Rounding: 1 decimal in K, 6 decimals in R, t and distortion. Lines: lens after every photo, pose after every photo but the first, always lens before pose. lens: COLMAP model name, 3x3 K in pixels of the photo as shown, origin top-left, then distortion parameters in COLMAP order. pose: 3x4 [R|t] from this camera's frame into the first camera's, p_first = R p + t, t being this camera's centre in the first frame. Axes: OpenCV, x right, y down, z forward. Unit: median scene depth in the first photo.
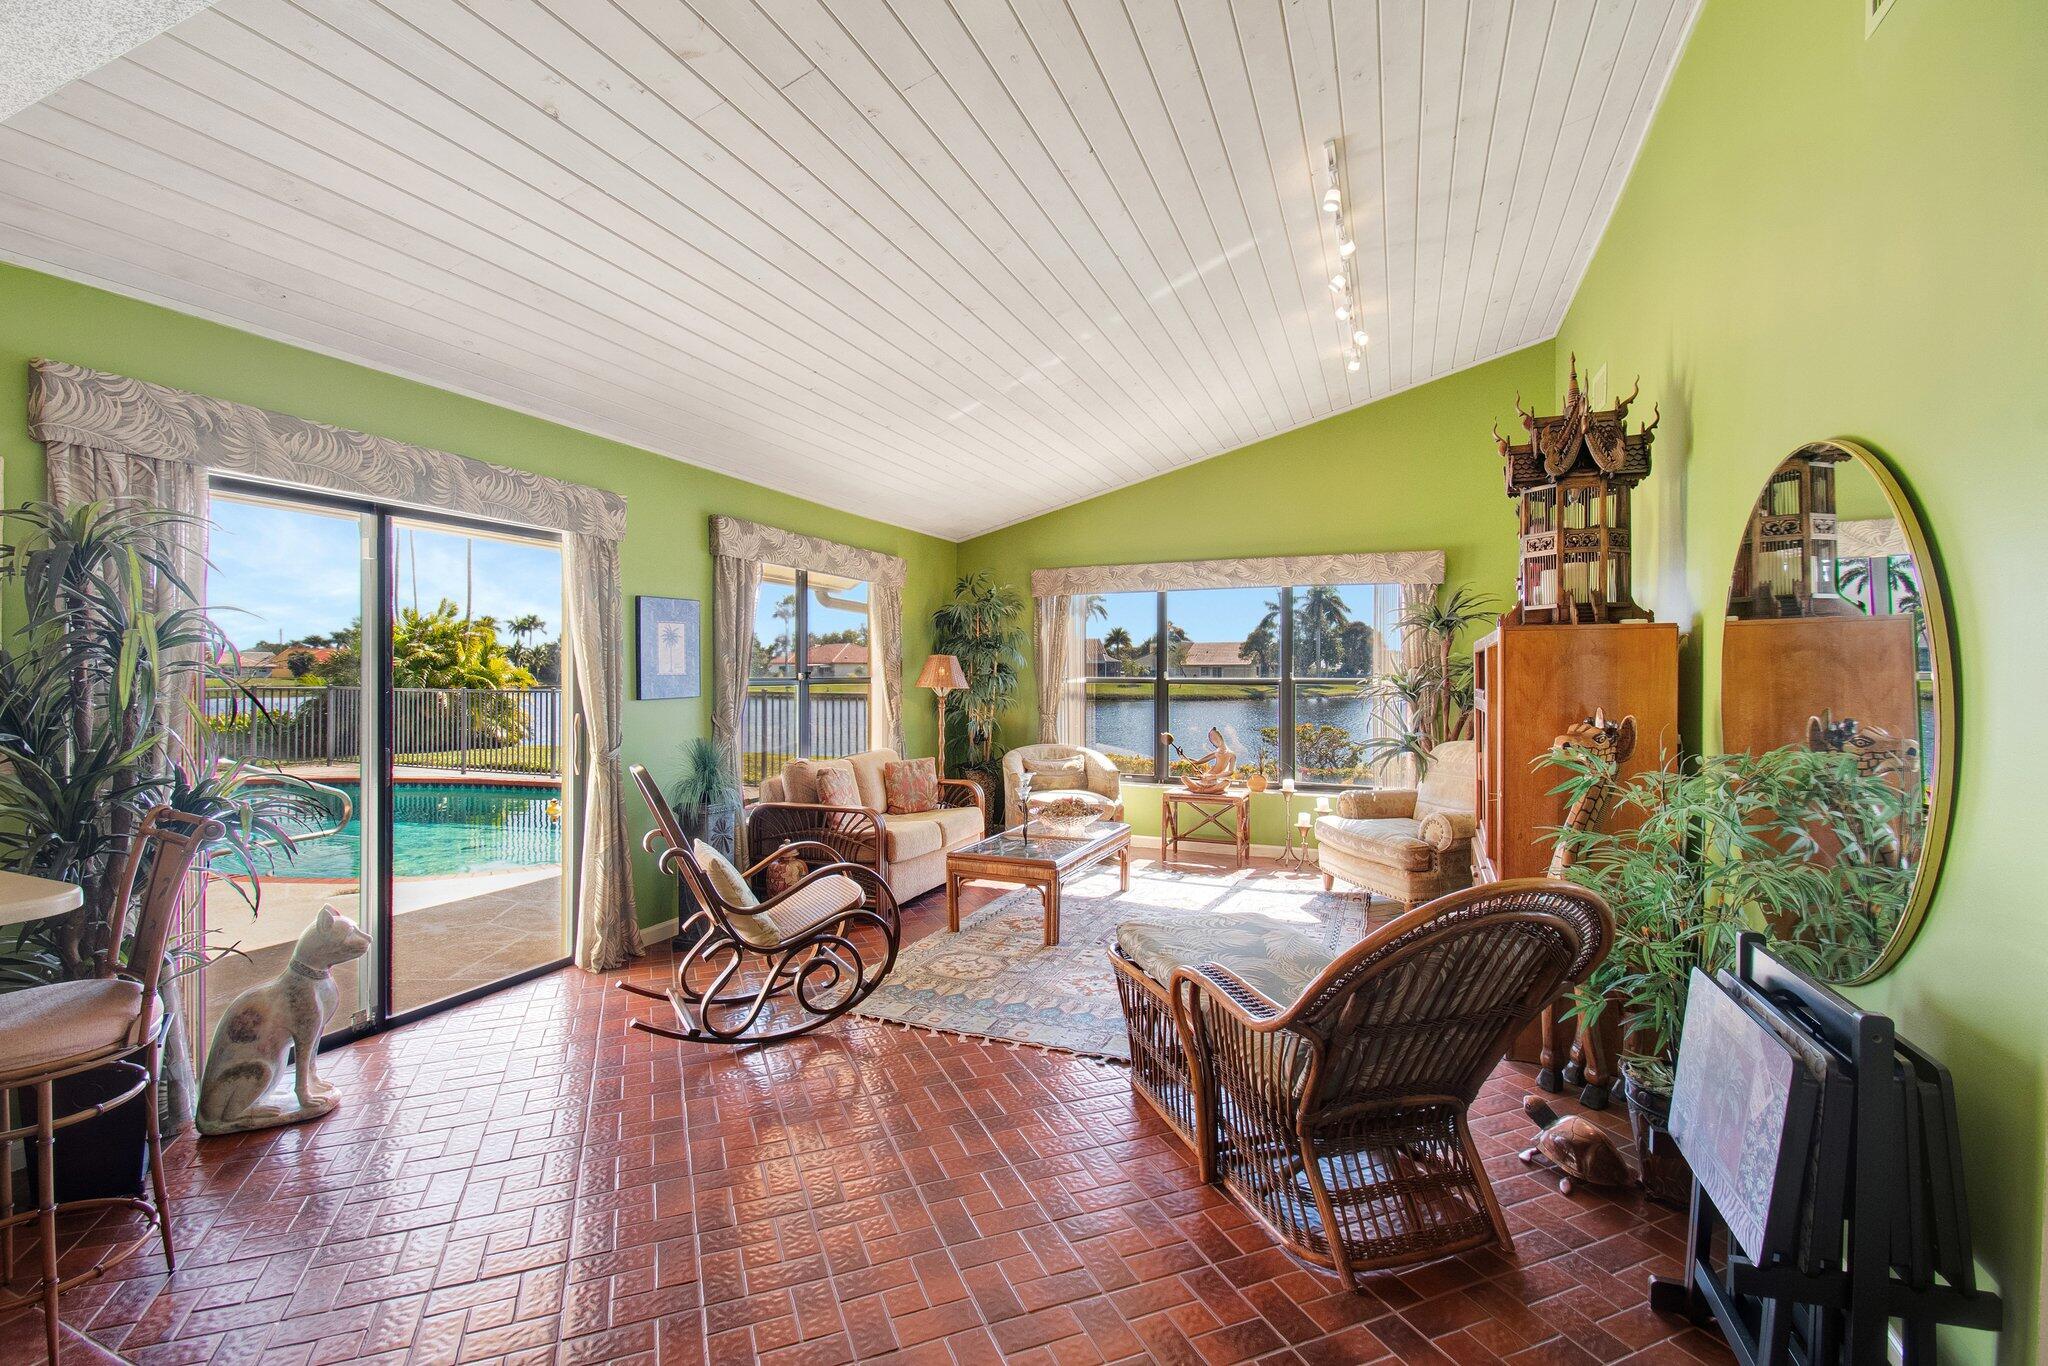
lens RADIAL K [[889.0, 0, 1024.0], [0, 889.0, 683.0], [0, 0, 1]] dist [-0.000362, -0.000036]
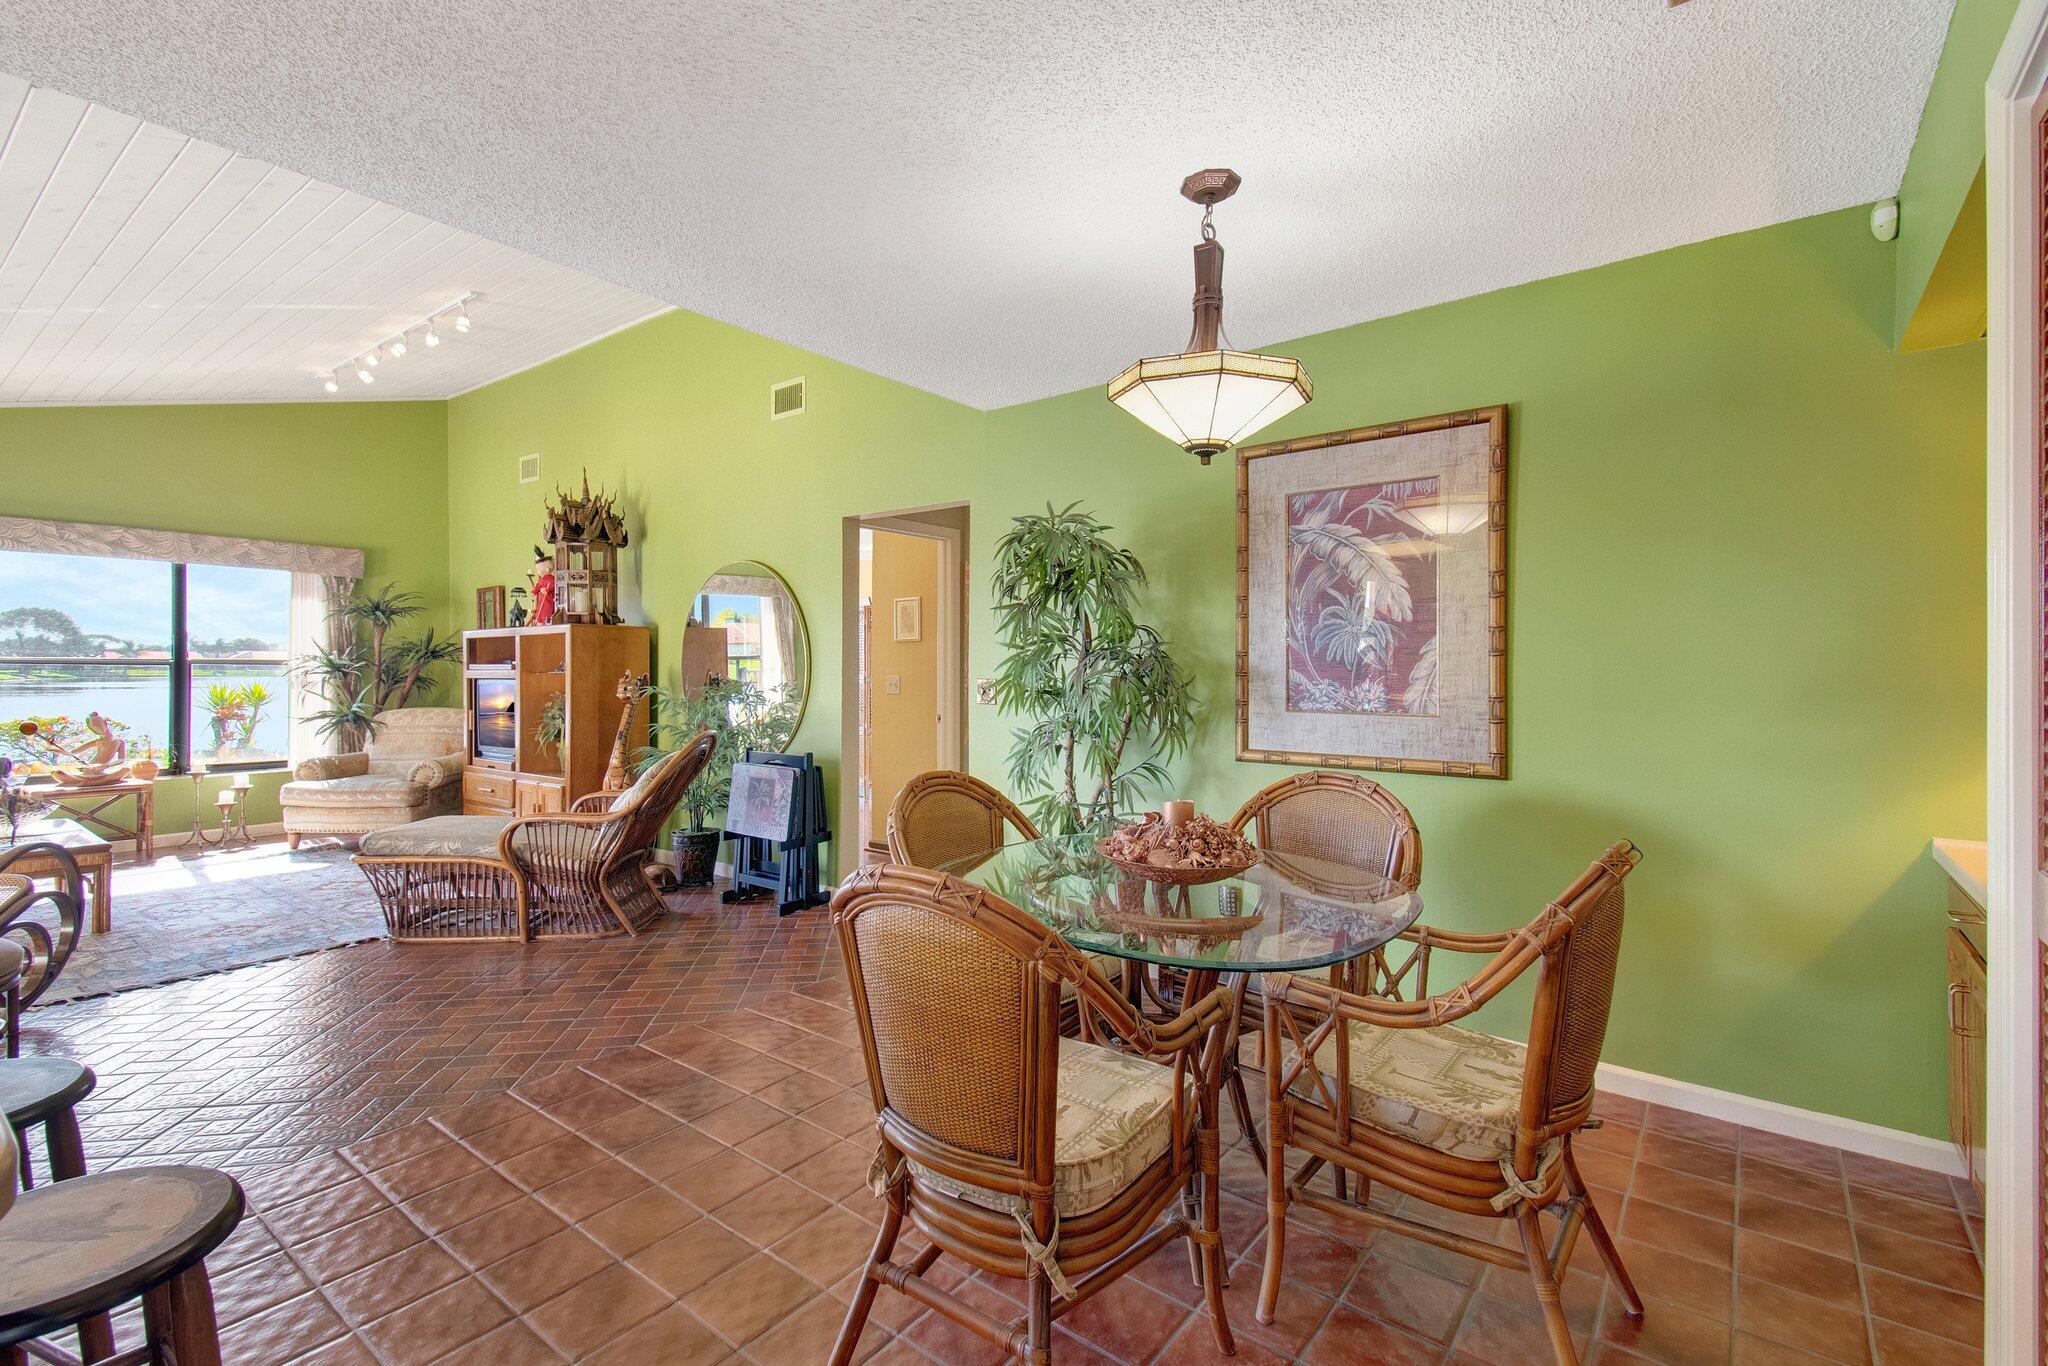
lens RADIAL K [[938.8, 0, 994.6], [0, 938.8, 681.0], [0, 0, 1]] dist [-0.000589, -0.024407]
pose [[0.259203, -0.007596, 0.965793, -0.545073], [0.003925, 0.999969, 0.006811, 0.020086], [-0.965815, 0.002026, 0.259225, -0.136649]]
